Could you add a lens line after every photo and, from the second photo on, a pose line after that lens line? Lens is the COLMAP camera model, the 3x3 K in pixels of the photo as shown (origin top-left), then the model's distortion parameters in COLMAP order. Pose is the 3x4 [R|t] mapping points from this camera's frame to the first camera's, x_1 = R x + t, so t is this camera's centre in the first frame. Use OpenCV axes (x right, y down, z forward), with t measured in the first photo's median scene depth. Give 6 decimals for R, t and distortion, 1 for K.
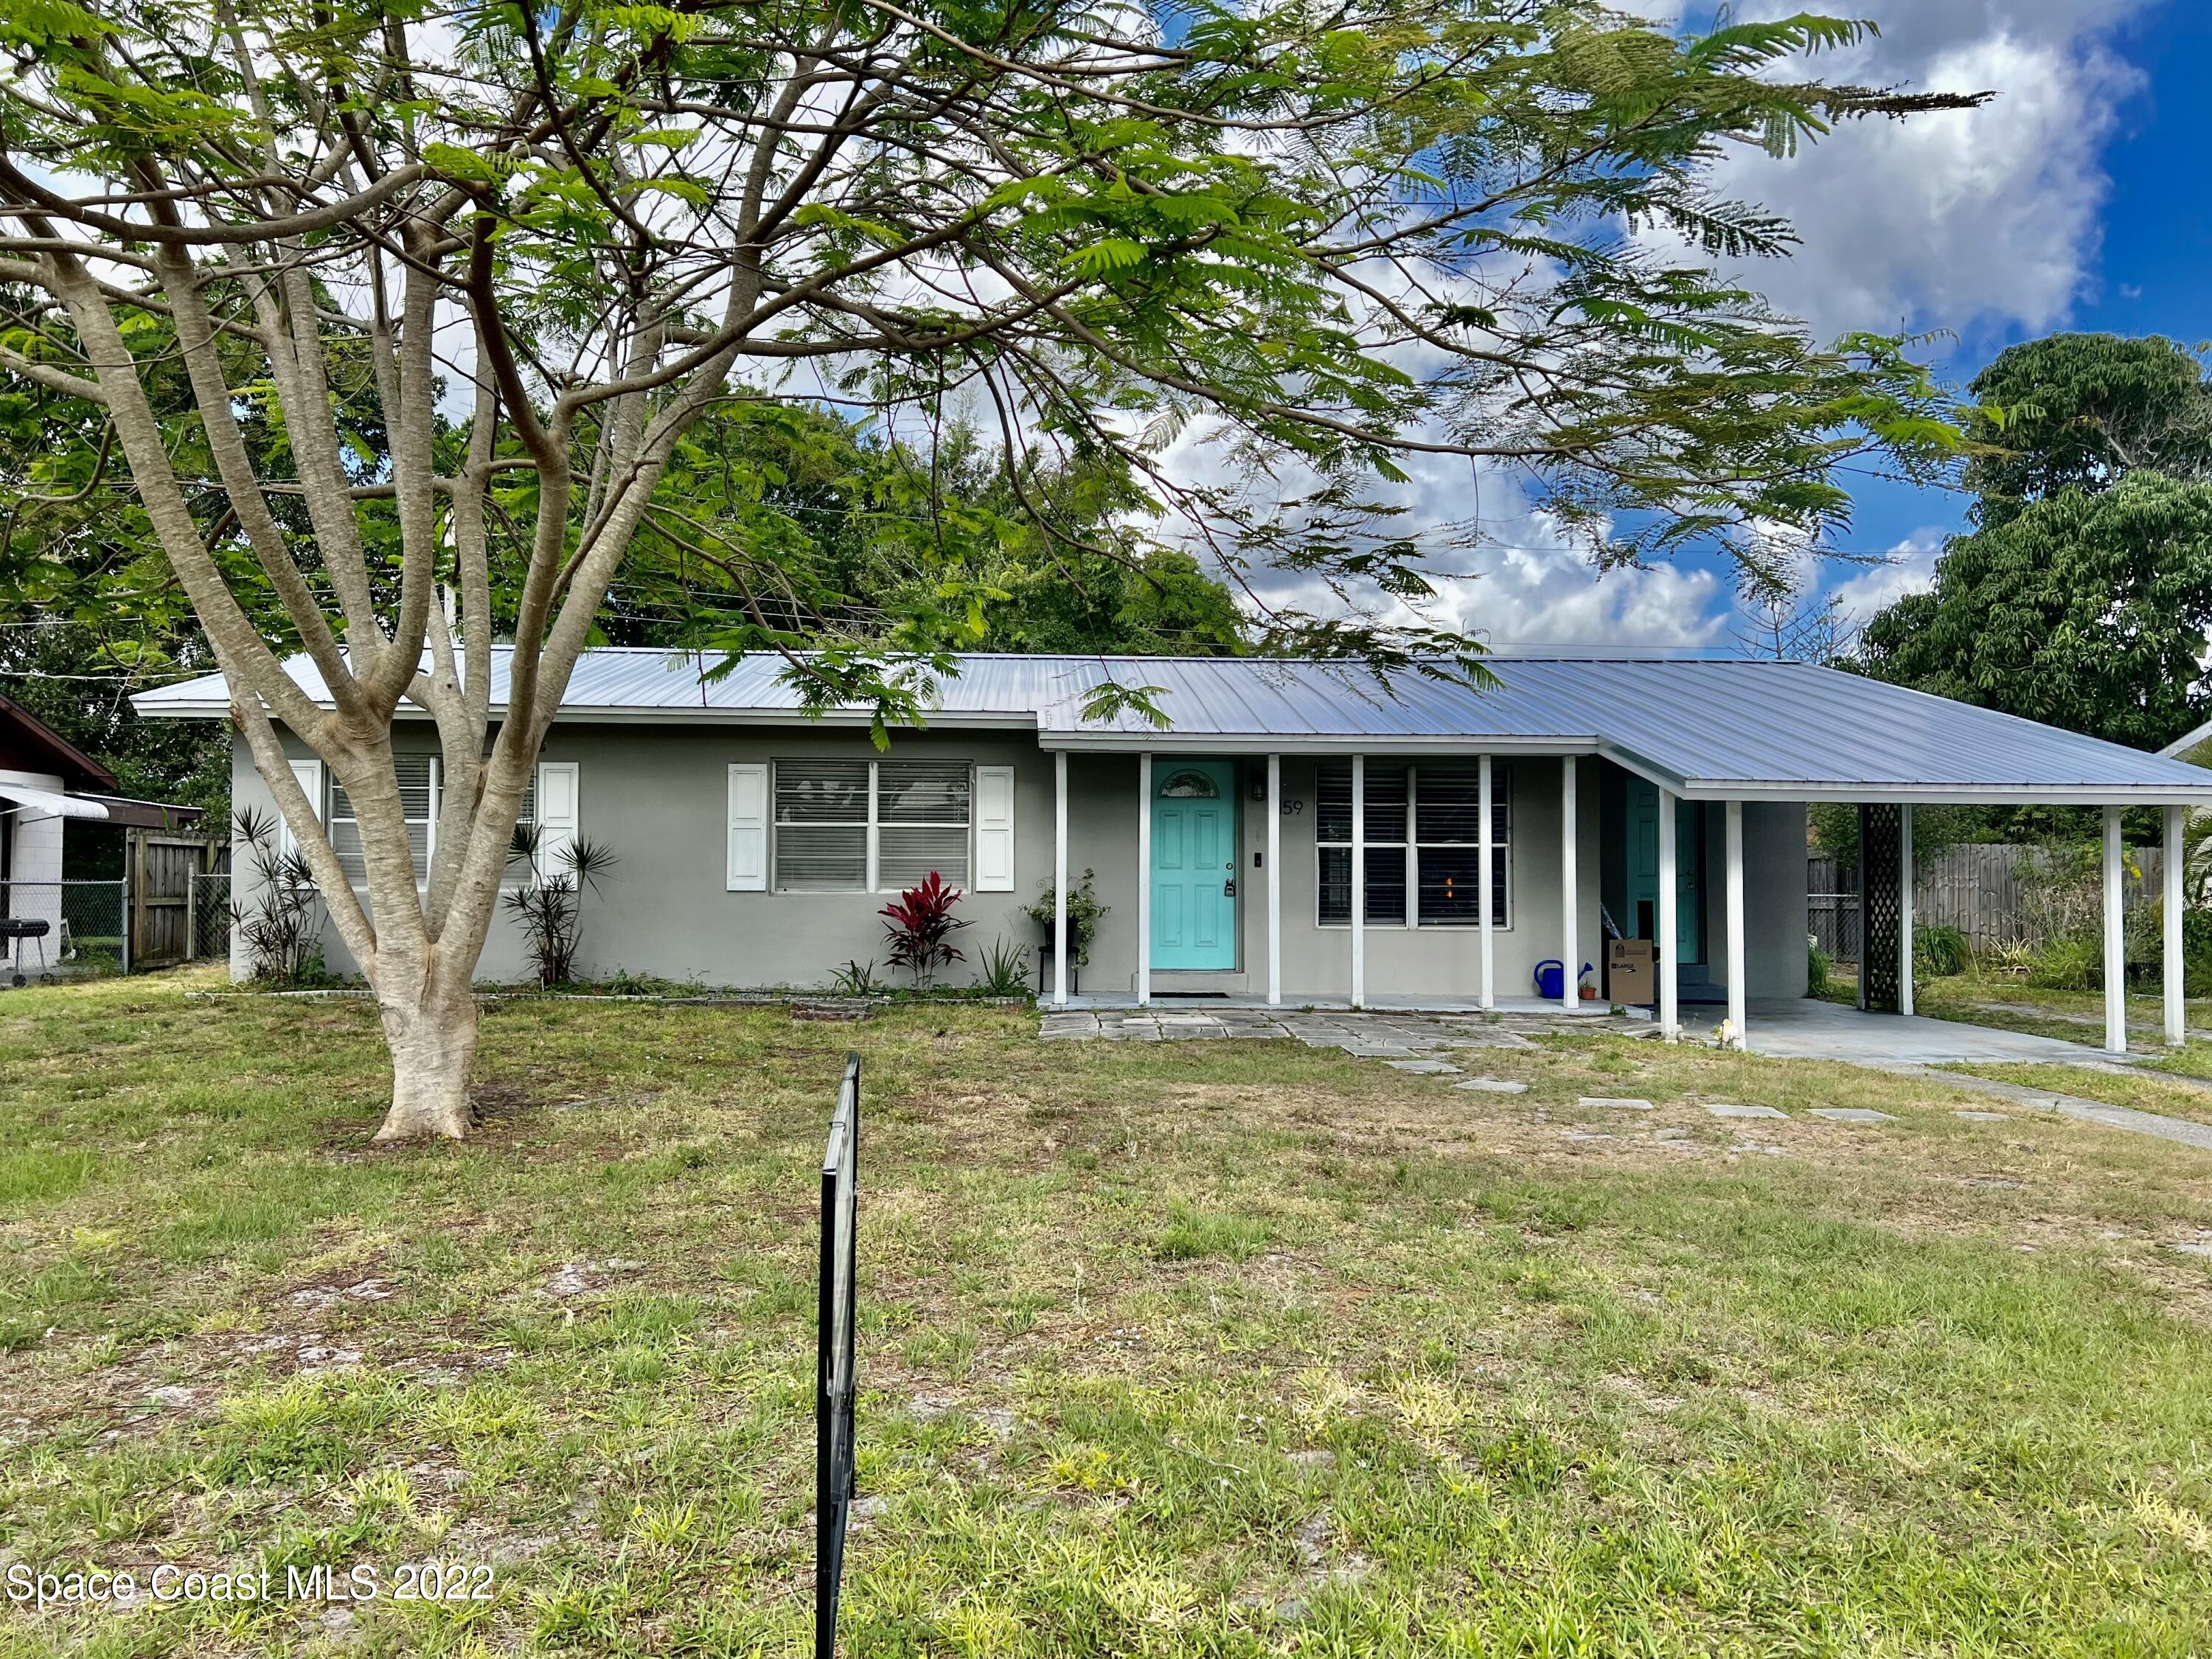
lens RADIAL K [[1679.5, 0, 1102.1], [0, 1679.5, 848.0], [0, 0, 1]] dist [0.078451, -0.022812]
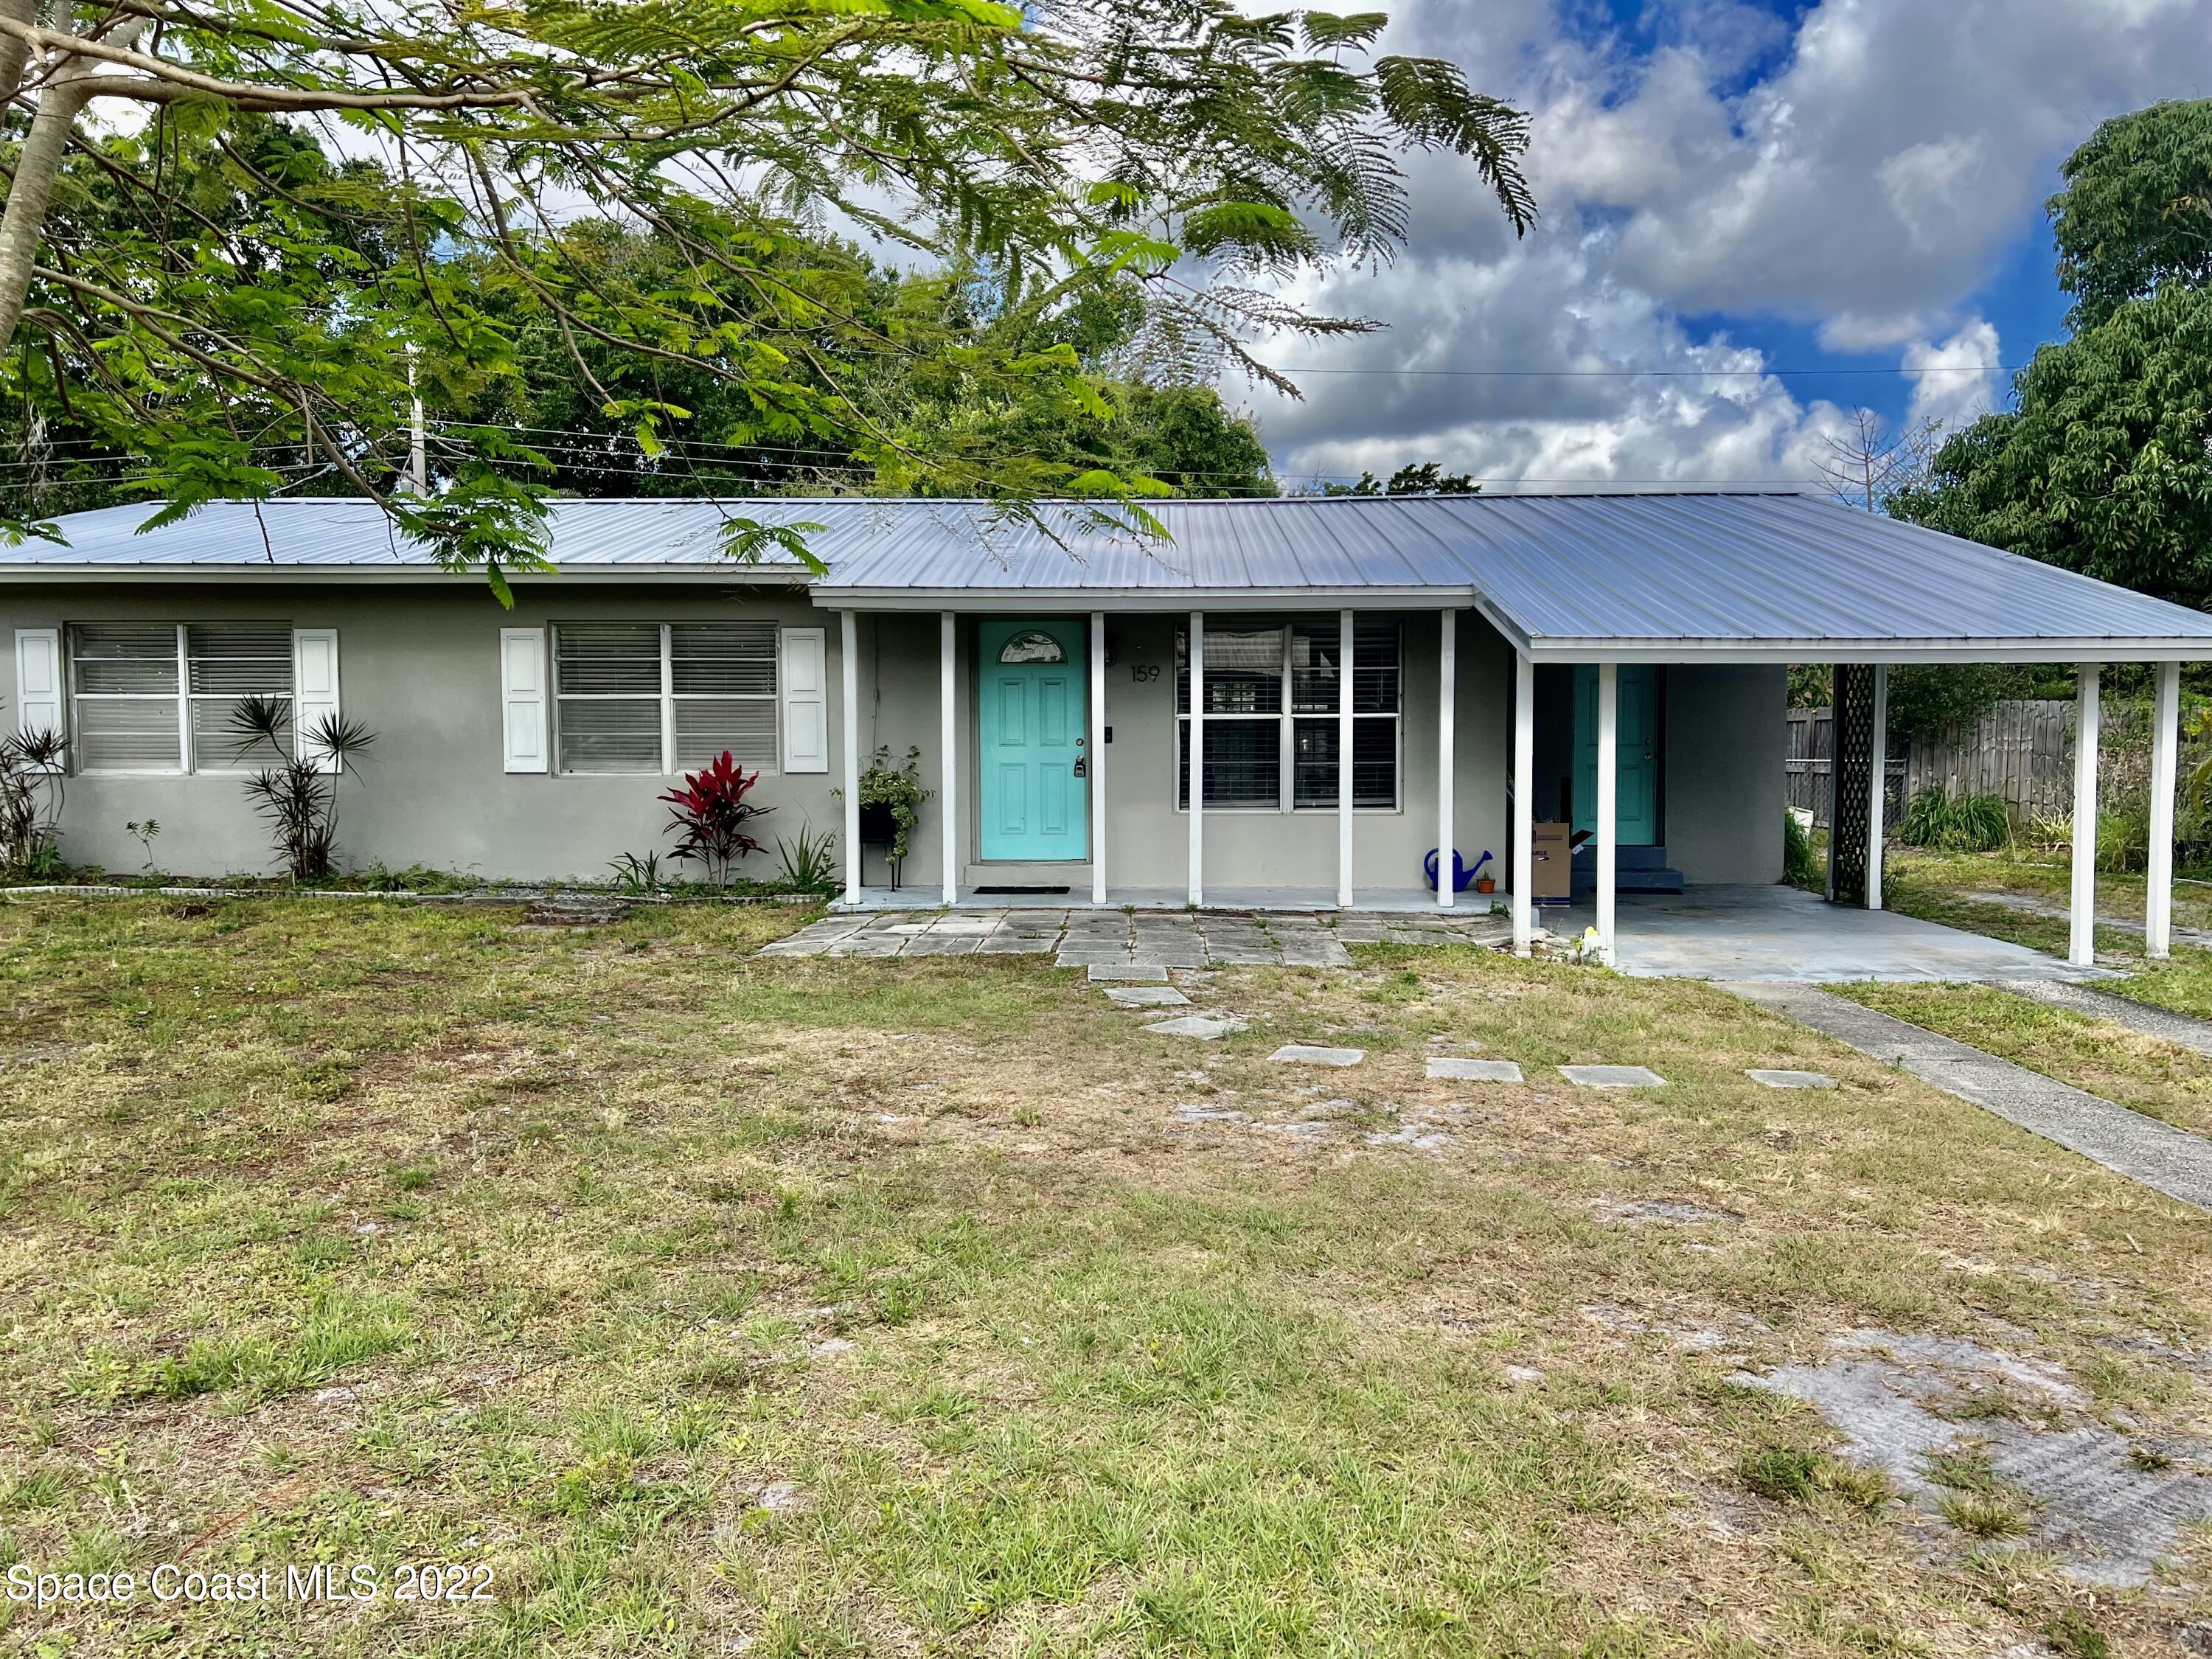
lens RADIAL K [[1679.5, 0, 1111.3], [0, 1679.5, 819.3], [0, 0, 1]] dist [0.078451, -0.022812]
pose [[0.997327, -0.003158, -0.072995, 0.159623], [0.008126, 0.997661, 0.067871, -0.007987], [0.072609, -0.068283, 0.995020, 0.134138]]
